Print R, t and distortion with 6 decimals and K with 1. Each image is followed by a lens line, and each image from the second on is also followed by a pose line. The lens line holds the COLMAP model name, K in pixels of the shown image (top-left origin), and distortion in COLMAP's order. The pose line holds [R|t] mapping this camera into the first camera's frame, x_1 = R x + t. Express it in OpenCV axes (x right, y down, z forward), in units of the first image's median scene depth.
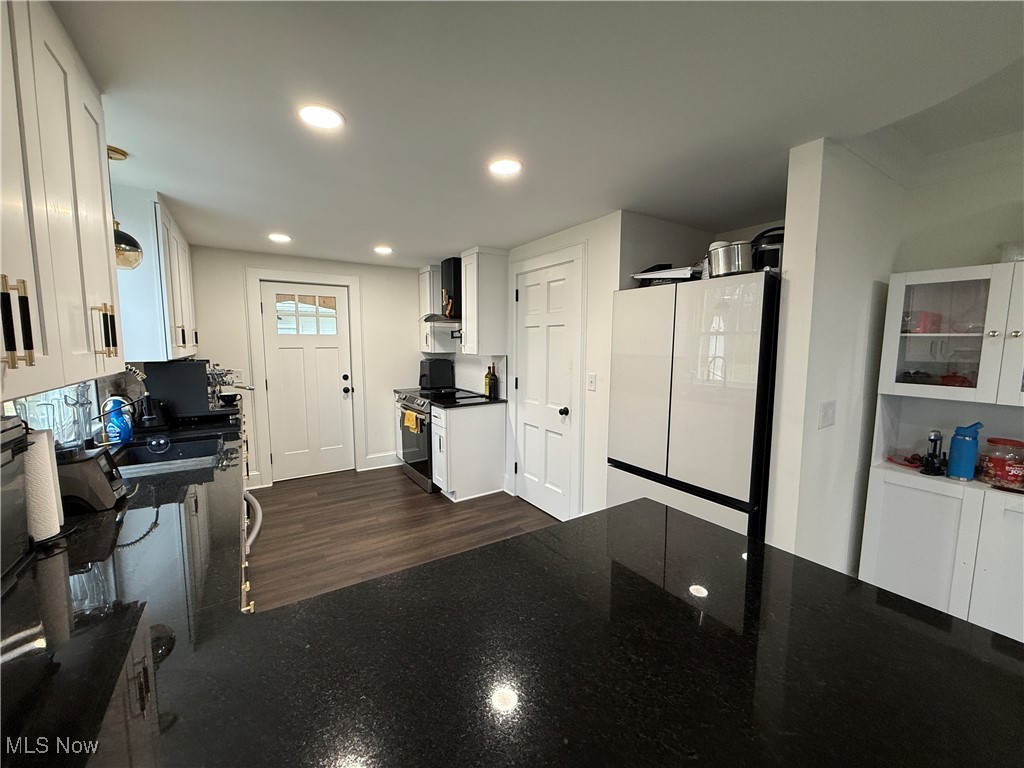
lens RADIAL K [[409.3, 0, 509.8], [0, 409.3, 383.0], [0, 0, 1]] dist [-0.003306, 0.000739]
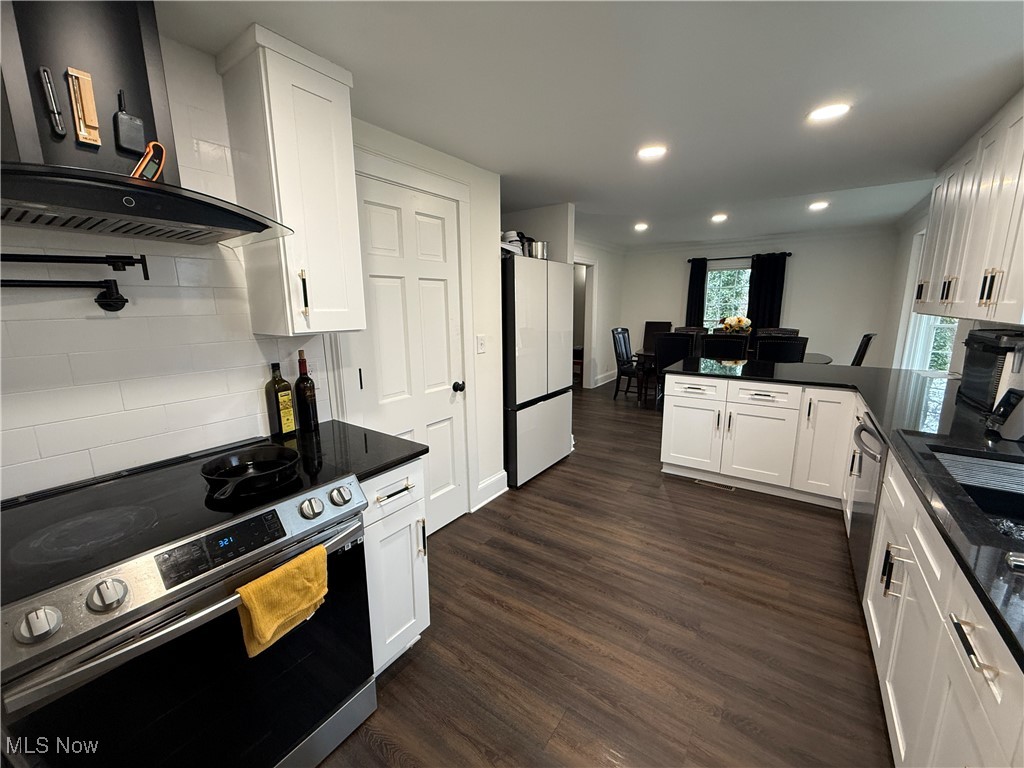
lens RADIAL K [[409.3, 0, 506.5], [0, 409.3, 382.5], [0, 0, 1]] dist [-0.003306, 0.000739]
pose [[-0.362865, -0.170520, 0.916107, -0.631755], [0.104948, 0.969381, 0.222005, -0.109925], [-0.925913, 0.176702, -0.333859, 1.128799]]
